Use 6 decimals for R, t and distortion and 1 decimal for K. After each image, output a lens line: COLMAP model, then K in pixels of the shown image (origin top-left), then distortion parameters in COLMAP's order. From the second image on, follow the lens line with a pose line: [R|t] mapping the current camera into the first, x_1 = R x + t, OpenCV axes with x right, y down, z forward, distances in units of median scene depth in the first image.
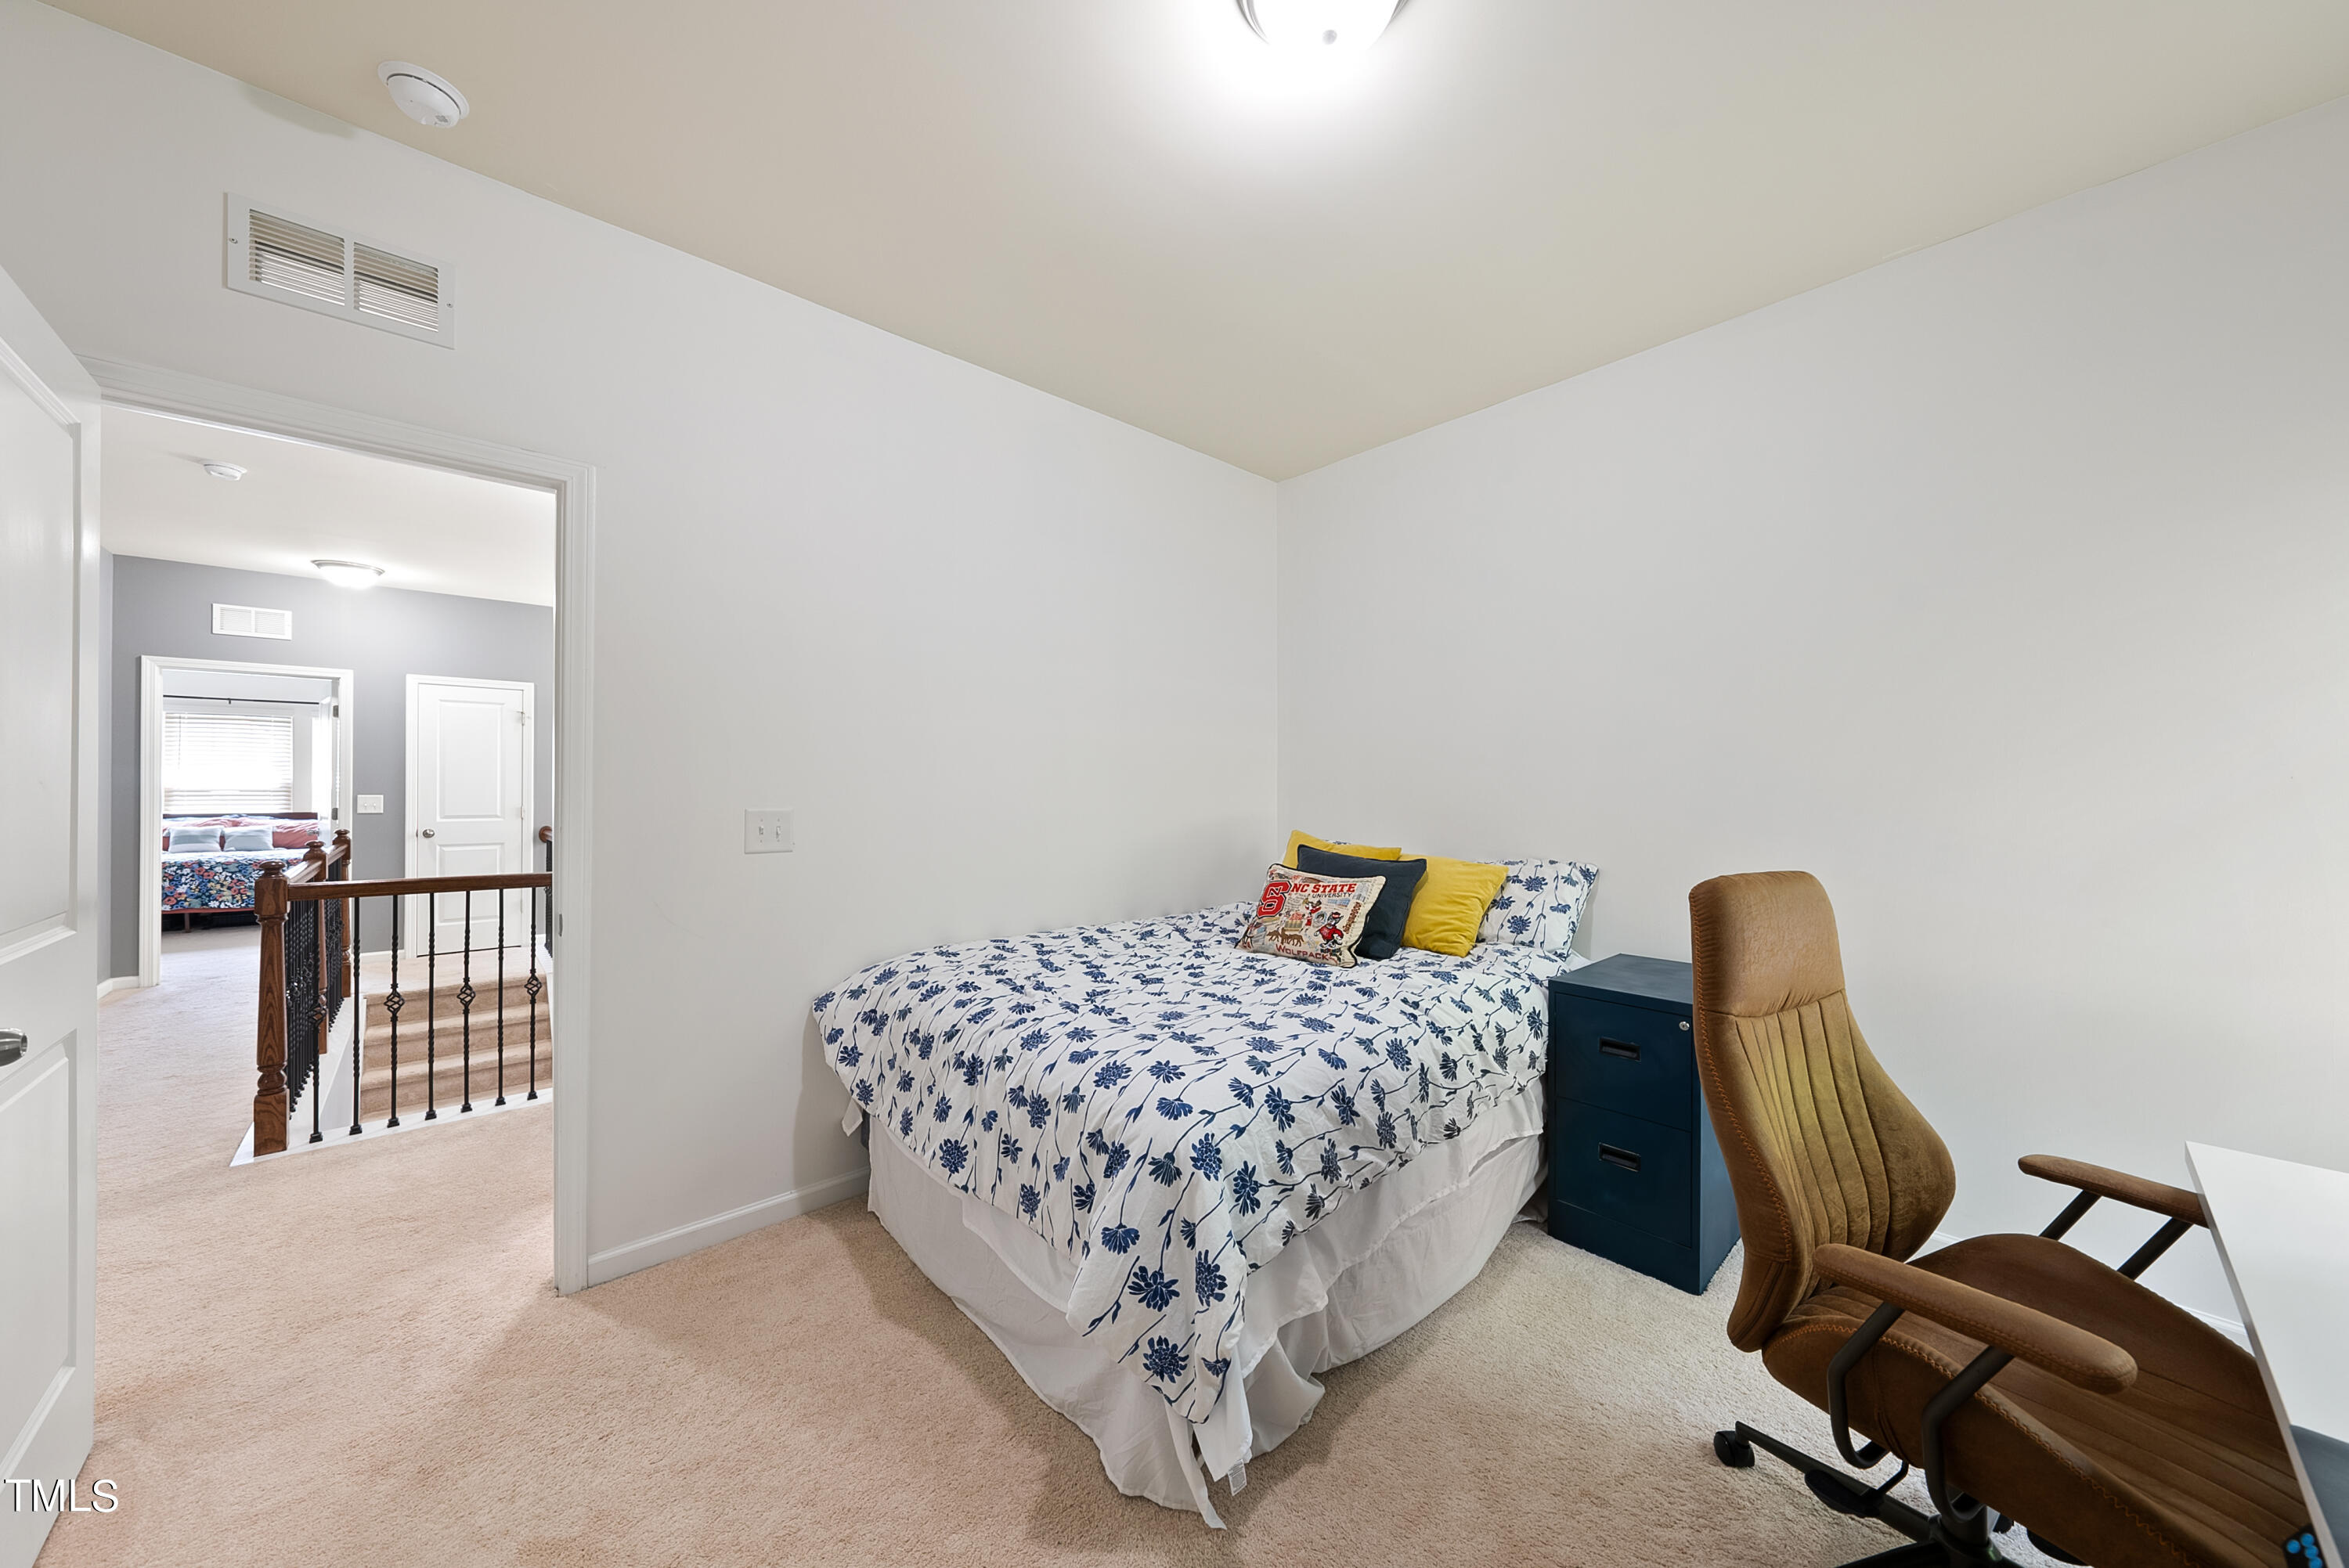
lens RADIAL K [[799.5, 0, 1183.0], [0, 799.5, 783.4], [0, 0, 1]] dist [-0.001022, -0.000046]
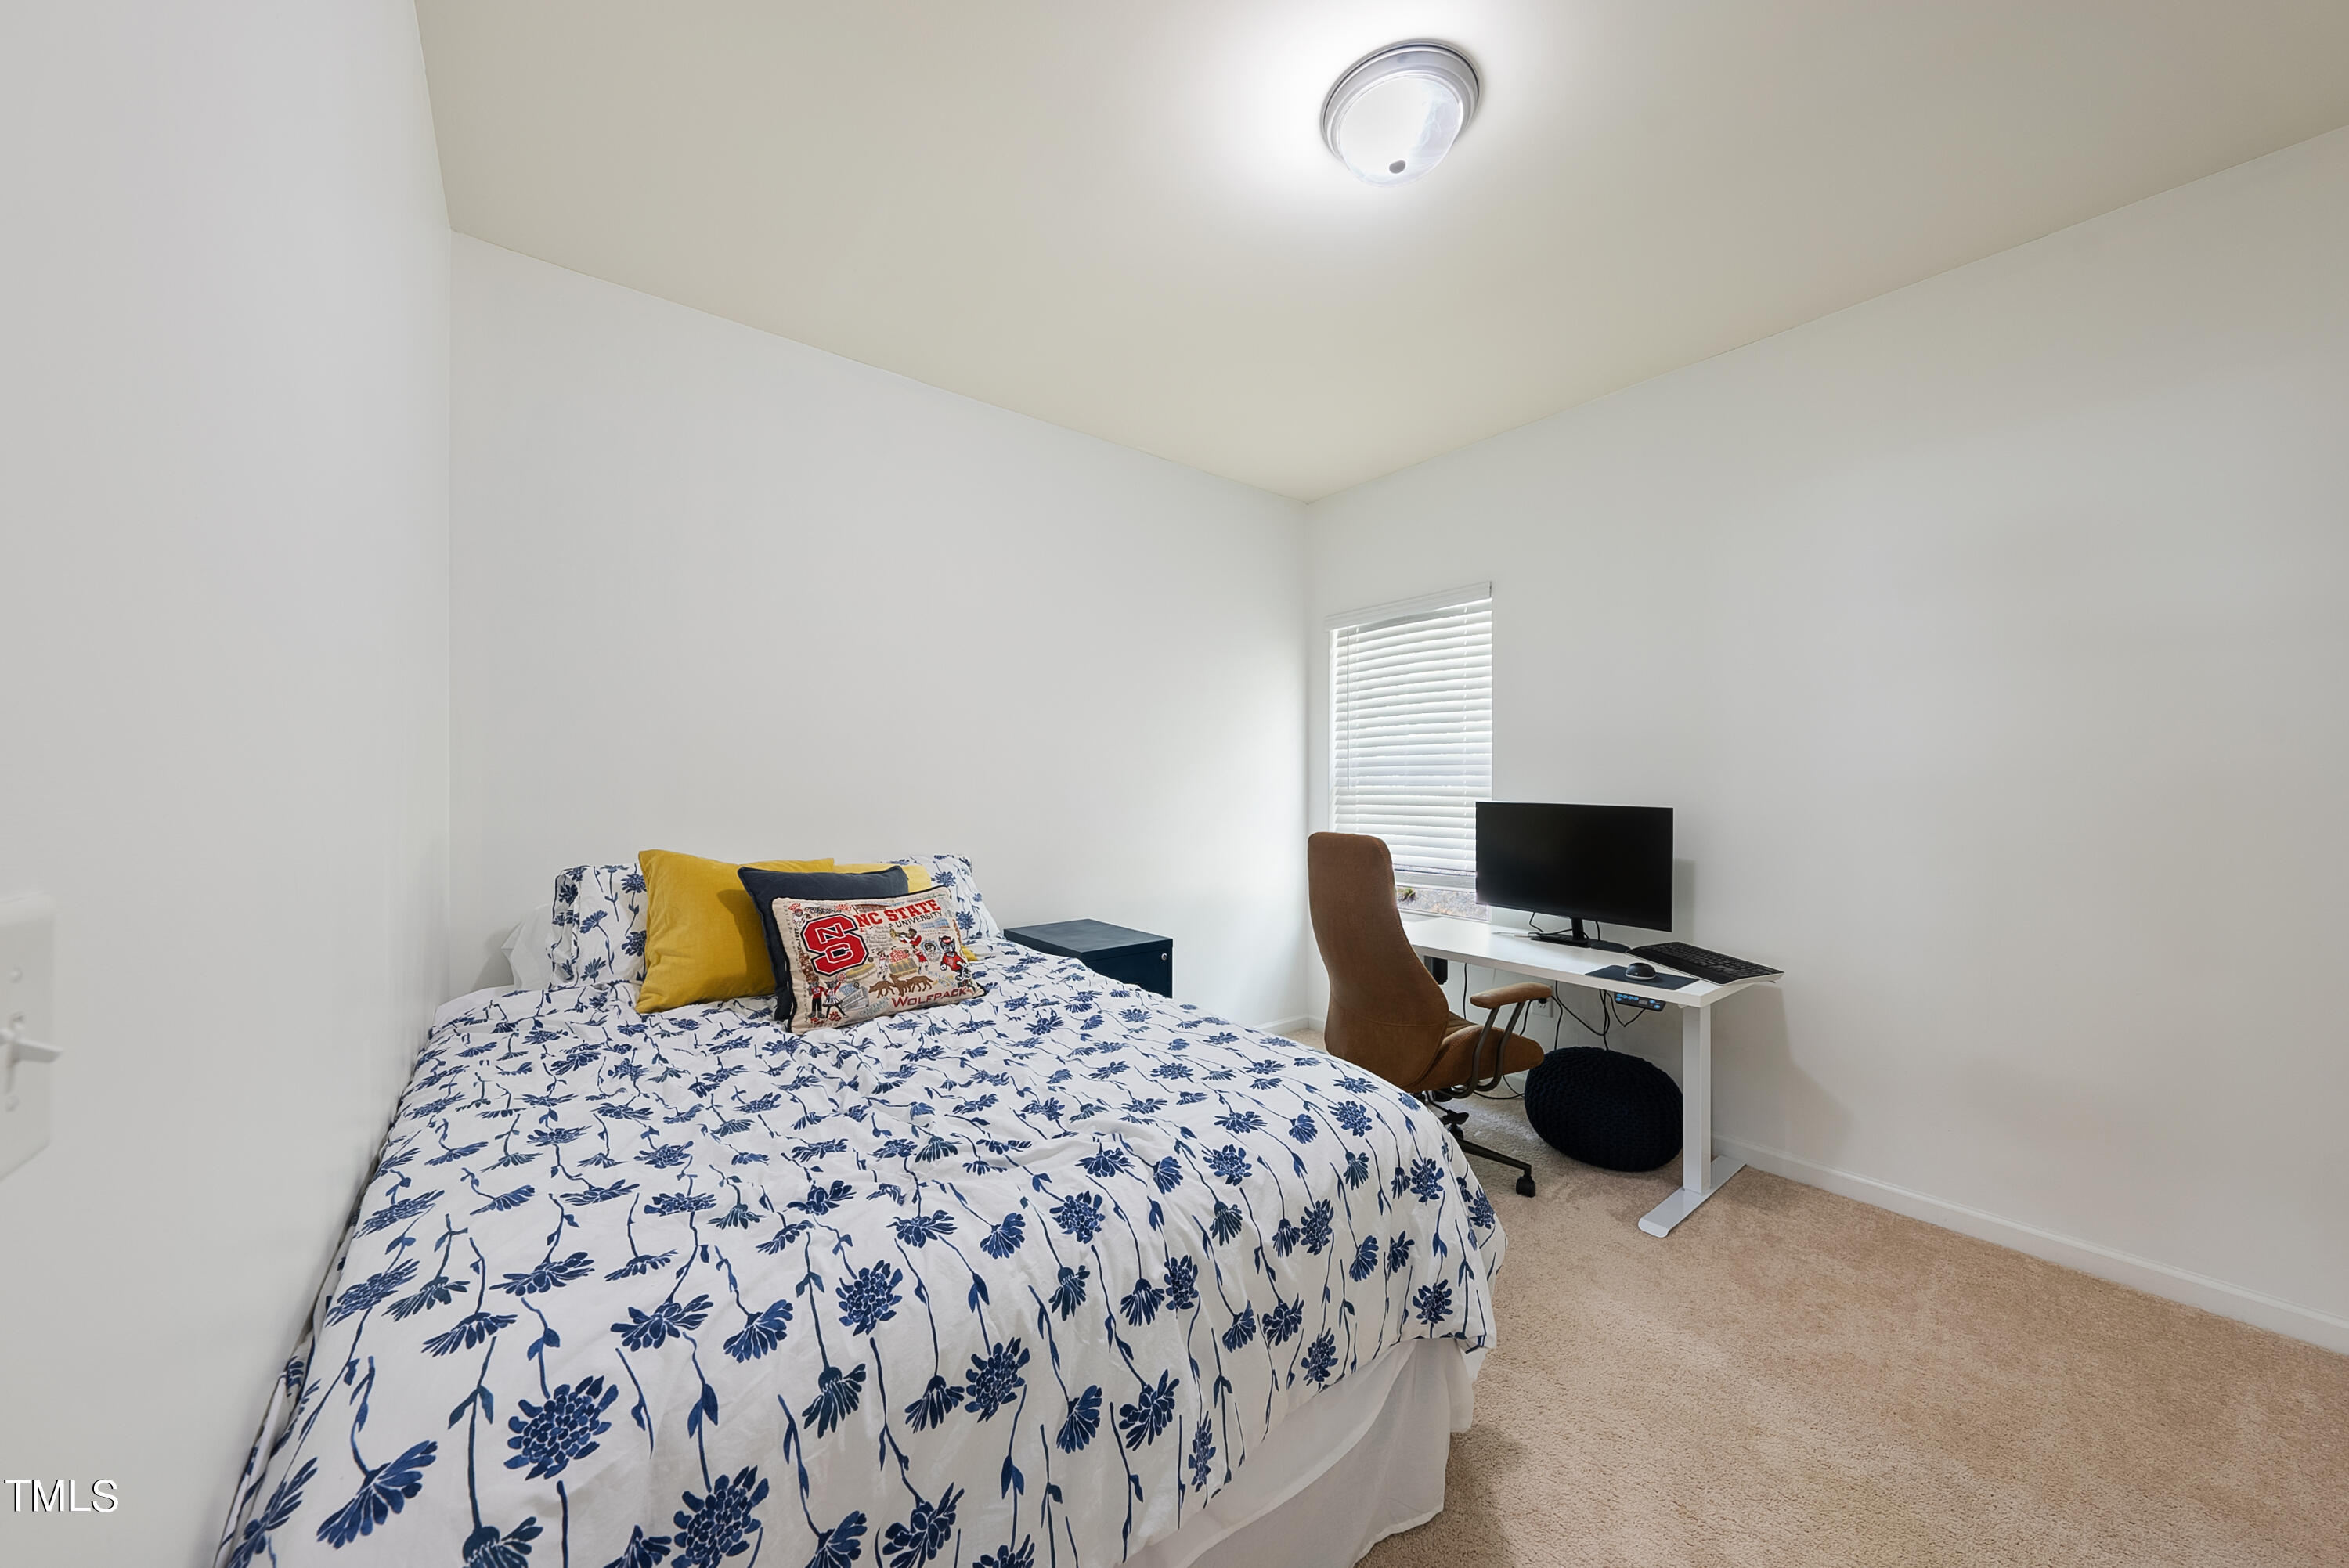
lens RADIAL K [[799.5, 0, 1183.0], [0, 799.5, 783.4], [0, 0, 1]] dist [-0.001022, -0.000046]
pose [[0.056967, 0.003344, 0.998370, -0.810814], [-0.006409, 0.999975, -0.002984, 0.010506], [-0.998355, -0.006228, 0.056987, 0.965085]]
